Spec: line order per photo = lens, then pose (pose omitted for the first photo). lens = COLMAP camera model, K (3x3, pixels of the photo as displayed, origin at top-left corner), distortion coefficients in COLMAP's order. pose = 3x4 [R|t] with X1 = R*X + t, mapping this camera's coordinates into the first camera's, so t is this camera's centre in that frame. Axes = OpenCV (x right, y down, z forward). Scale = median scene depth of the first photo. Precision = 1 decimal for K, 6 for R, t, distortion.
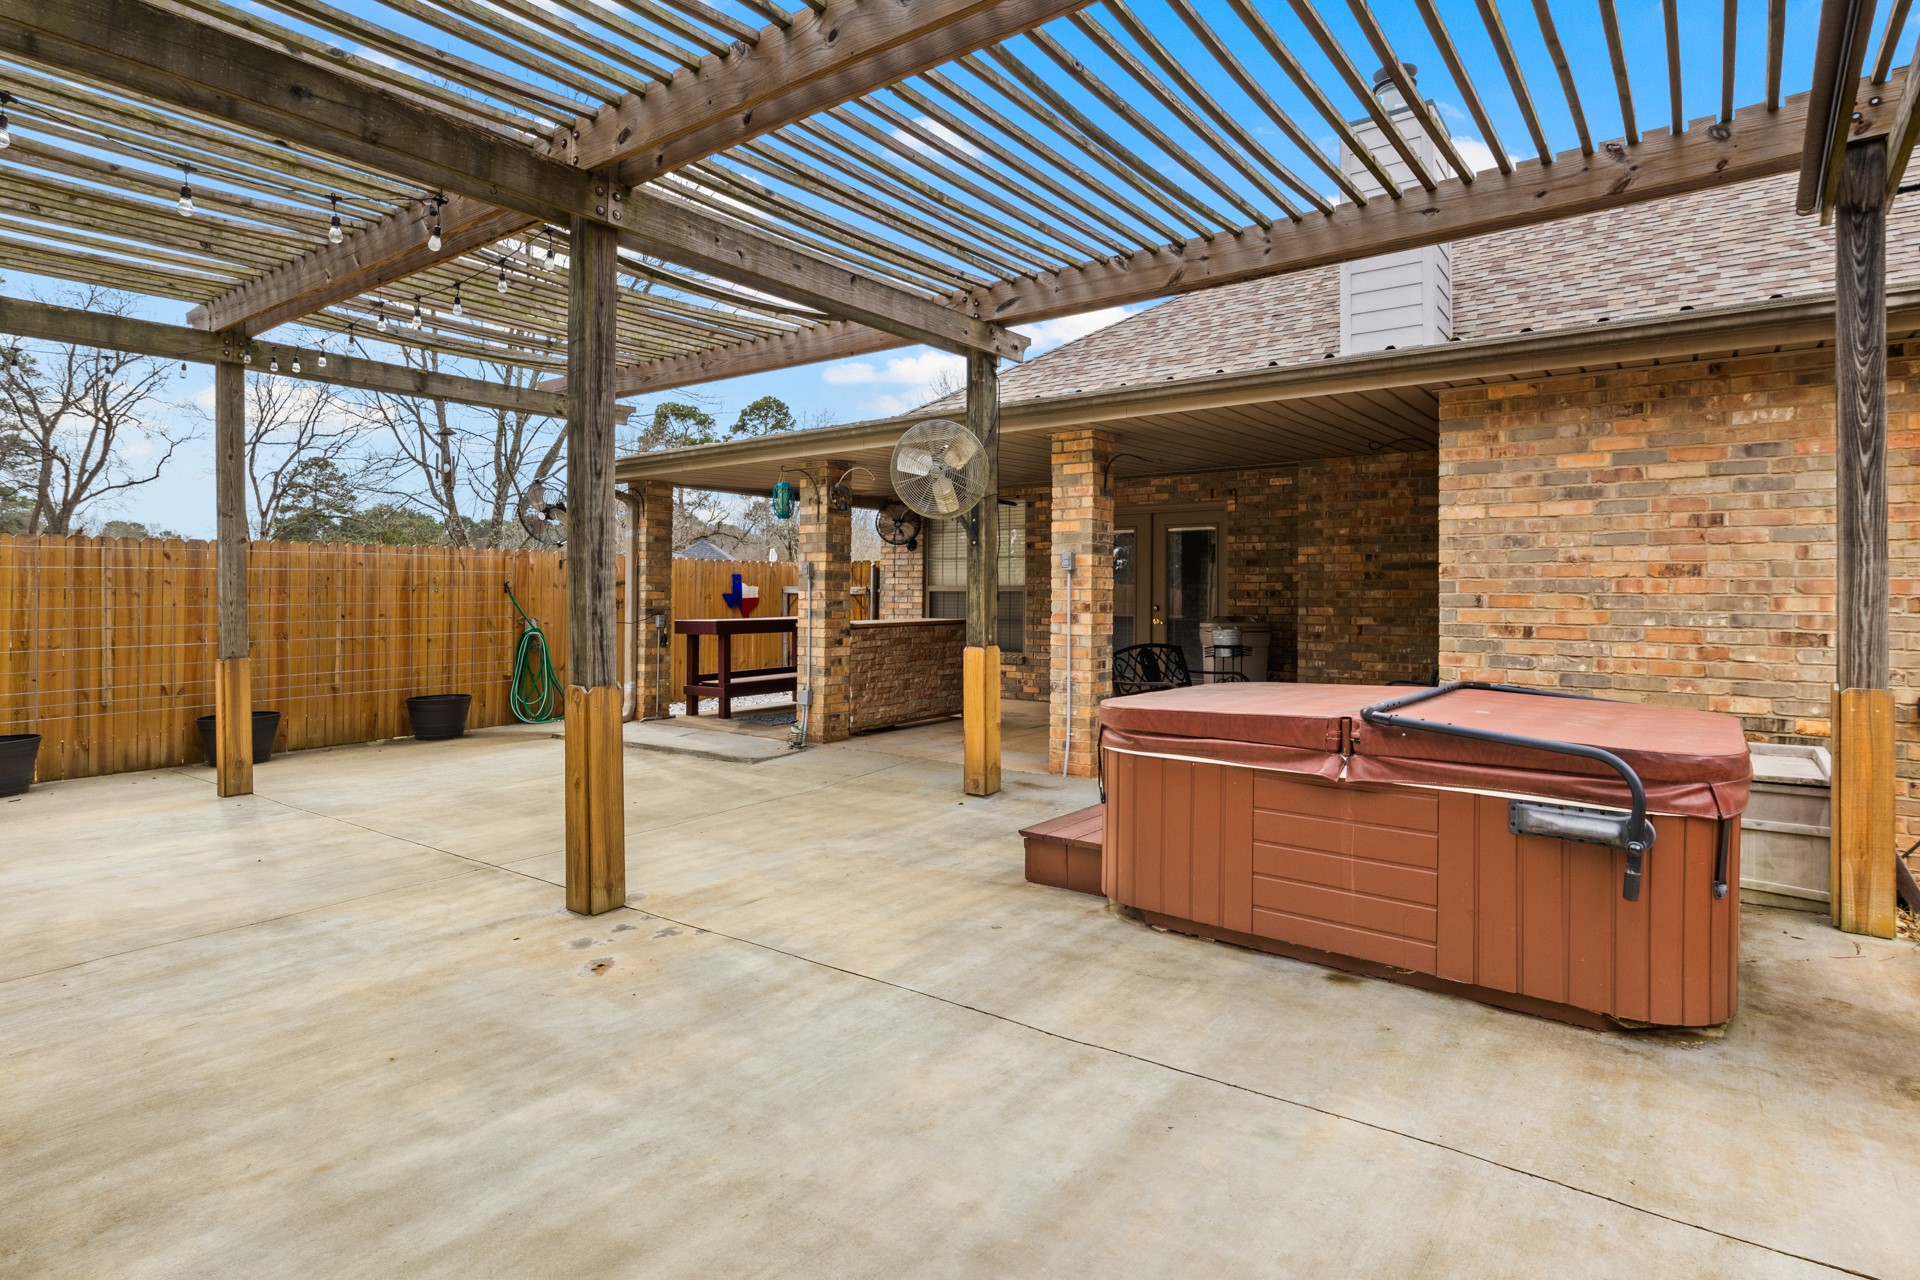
lens RADIAL K [[969.2, 0, 962.4], [0, 969.2, 588.6], [0, 0, 1]] dist [-0.005900, -0.000658]
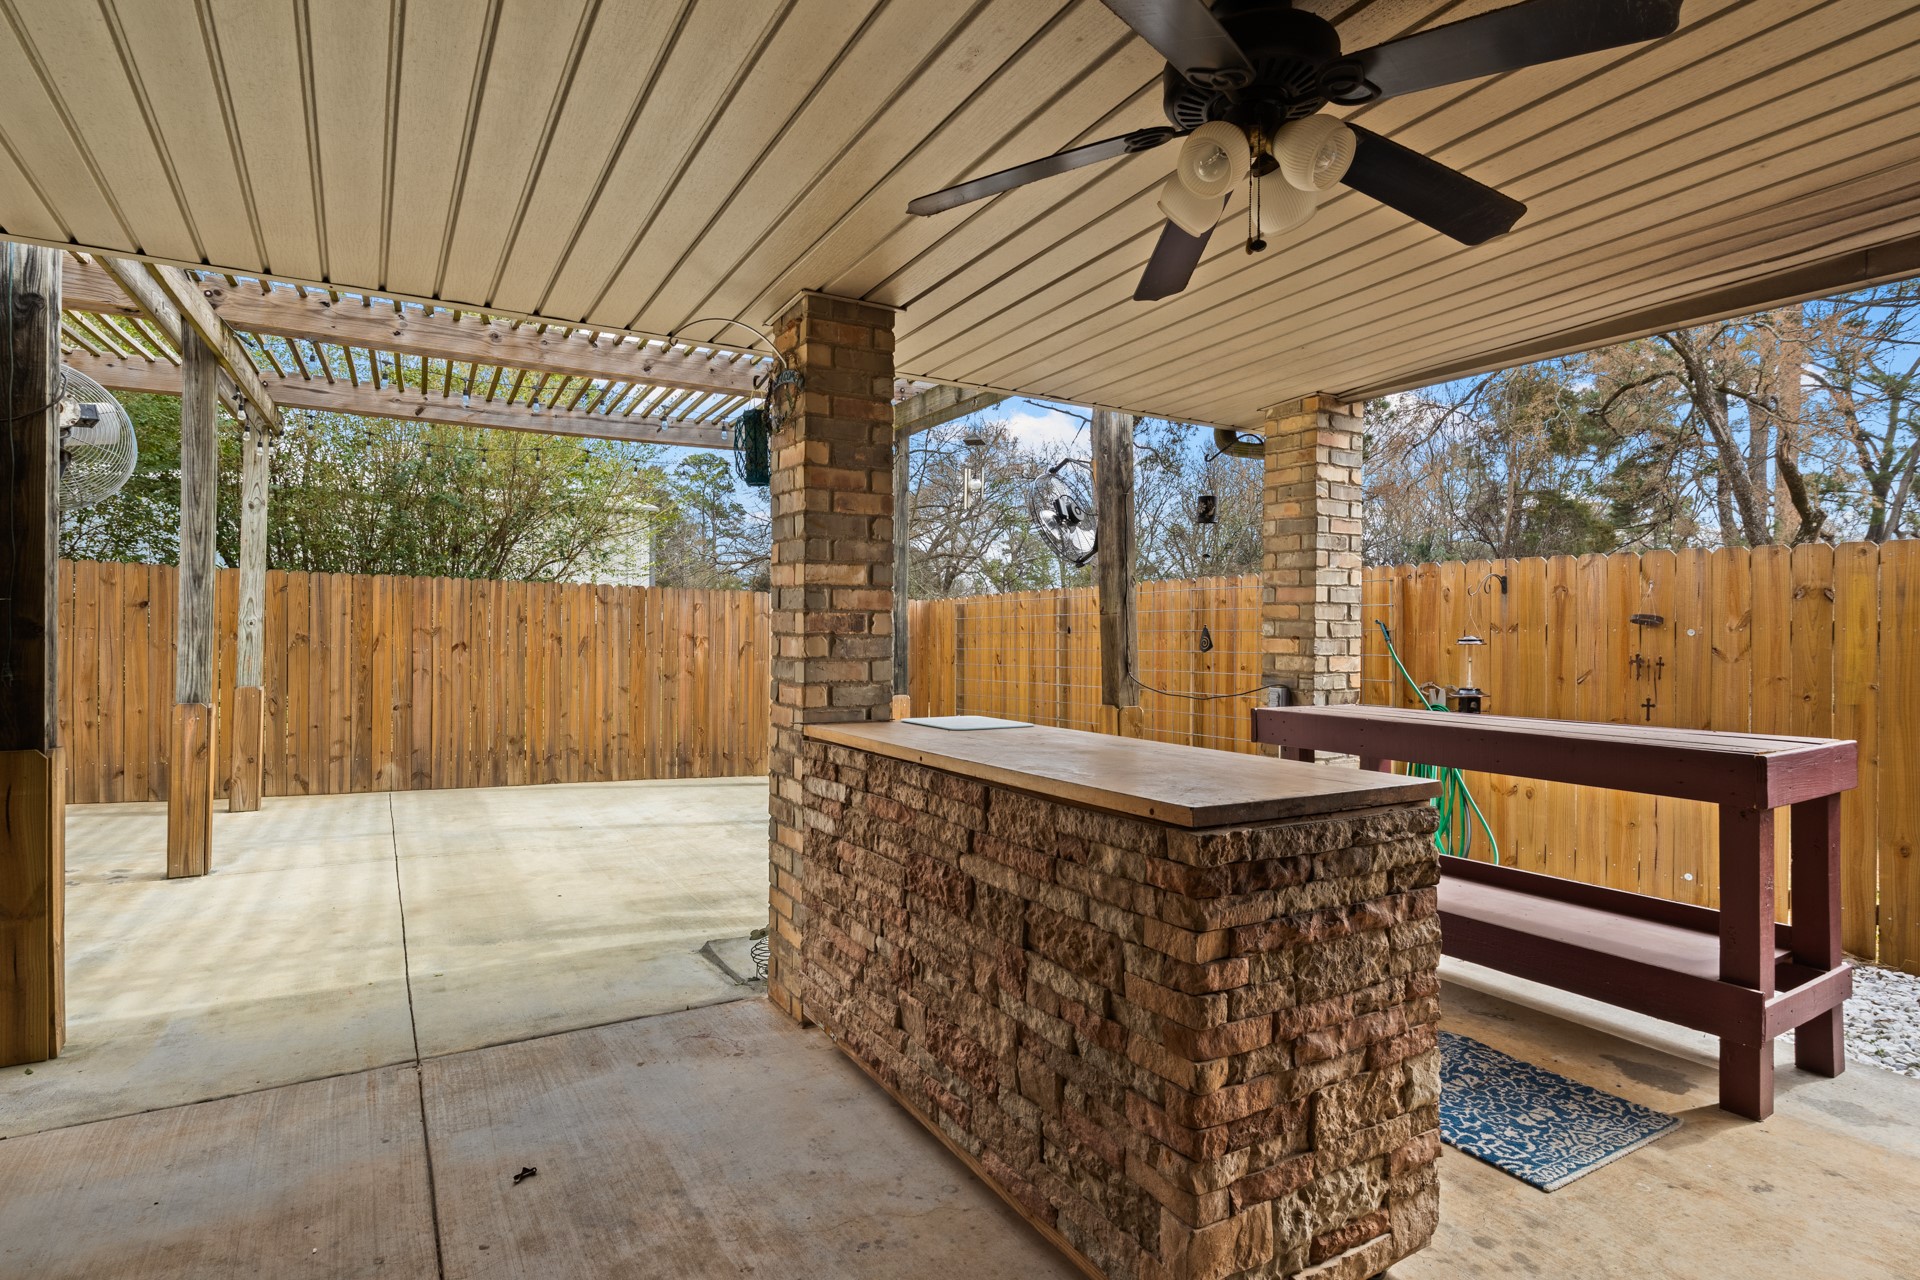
lens RADIAL K [[969.2, 0, 972.6], [0, 969.2, 631.5], [0, 0, 1]] dist [-0.005900, -0.000658]
pose [[-0.378697, -0.003016, -0.925516, 0.334085], [-0.002836, 0.999994, -0.002098, 0.003048], [0.925516, 0.001830, -0.378704, 1.920626]]
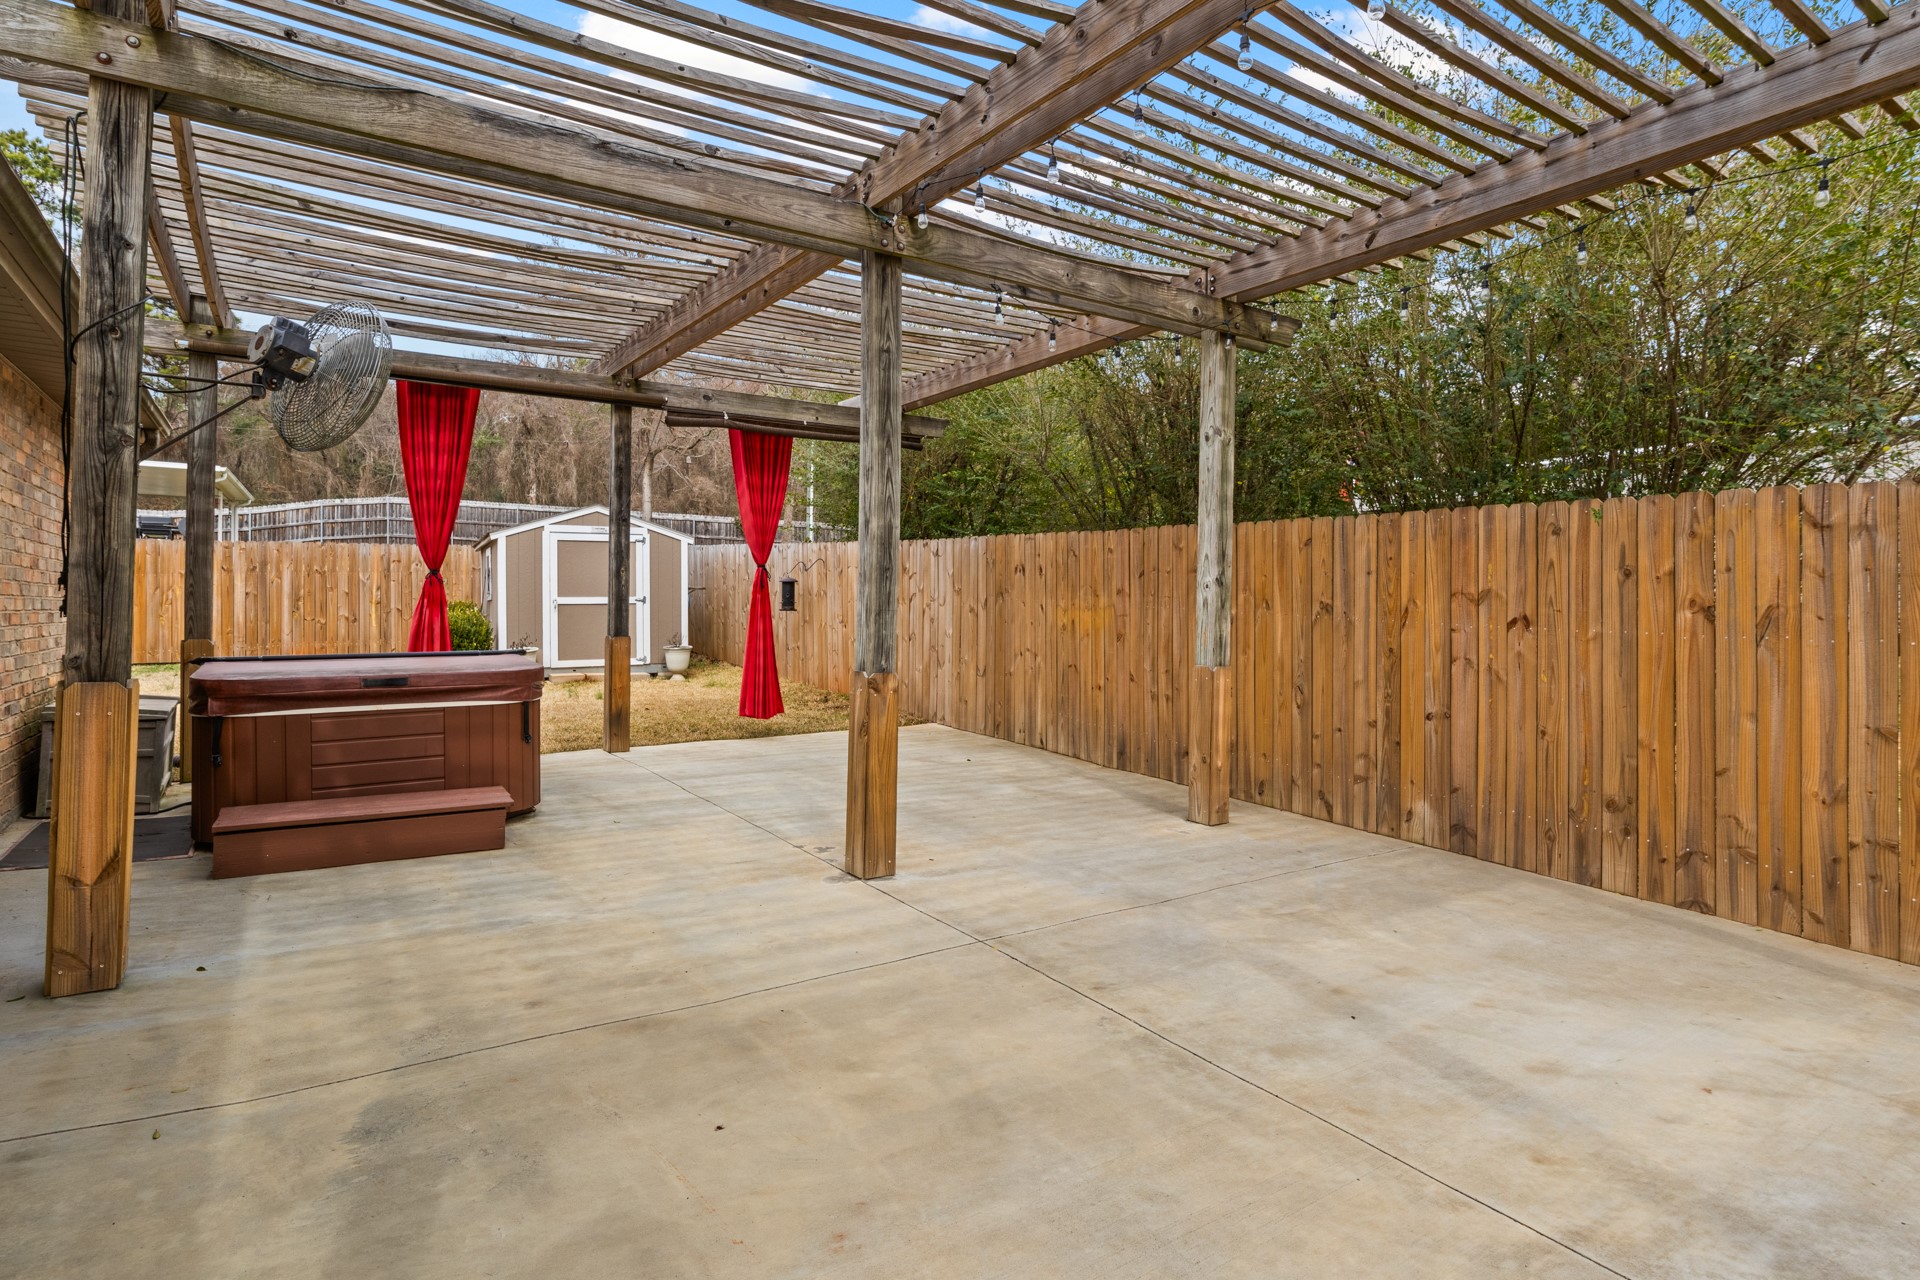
lens RADIAL K [[969.2, 0, 953.9], [0, 969.2, 599.2], [0, 0, 1]] dist [-0.005900, -0.000658]
pose [[-0.945543, -0.007728, 0.325405, -0.679022], [-0.013196, 0.999806, -0.014601, 0.026772], [-0.325229, -0.018100, -0.945462, 1.554404]]
